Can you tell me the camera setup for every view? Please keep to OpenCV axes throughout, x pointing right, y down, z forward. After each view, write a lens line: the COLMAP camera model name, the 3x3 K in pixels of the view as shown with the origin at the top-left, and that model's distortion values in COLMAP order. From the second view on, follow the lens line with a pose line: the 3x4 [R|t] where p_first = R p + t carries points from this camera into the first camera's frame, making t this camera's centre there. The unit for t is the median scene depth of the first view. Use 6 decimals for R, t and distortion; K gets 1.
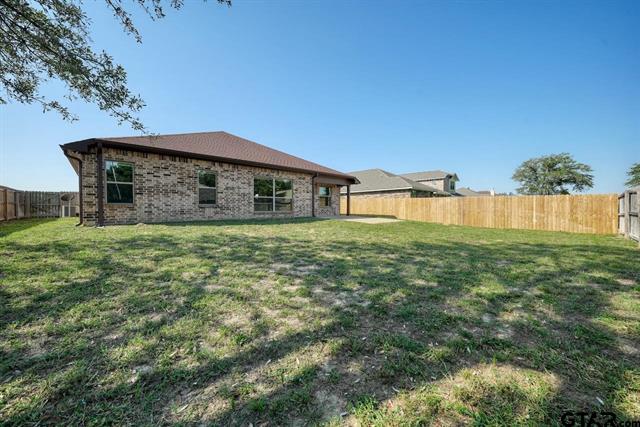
lens RADIAL K [[234.7, 0, 316.2], [0, 234.7, 211.7], [0, 0, 1]] dist [-0.003323, 0.000789]
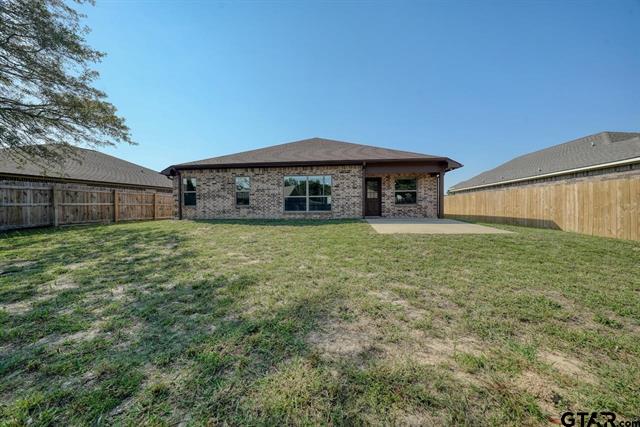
lens RADIAL K [[216.6, 0, 320.8], [0, 216.6, 209.1], [0, 0, 1]] dist [-0.004088, 0.001008]
pose [[0.659625, -0.003414, -0.751587, 0.502243], [-0.003828, 0.999961, -0.007902, -0.003907], [0.751585, 0.008090, 0.659587, 0.479272]]
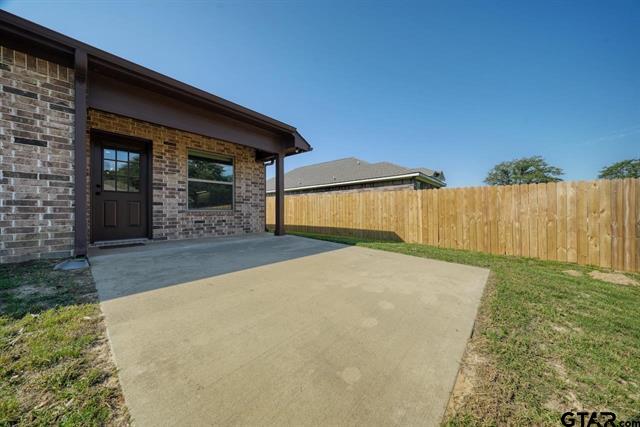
lens RADIAL K [[216.6, 0, 319.2], [0, 216.6, 212.7], [0, 0, 1]] dist [-0.004088, 0.001008]
pose [[0.994137, -0.004557, 0.108027, 0.221328], [0.006138, 0.999879, -0.014305, -0.018231], [-0.107949, 0.014884, 0.994045, 0.887744]]
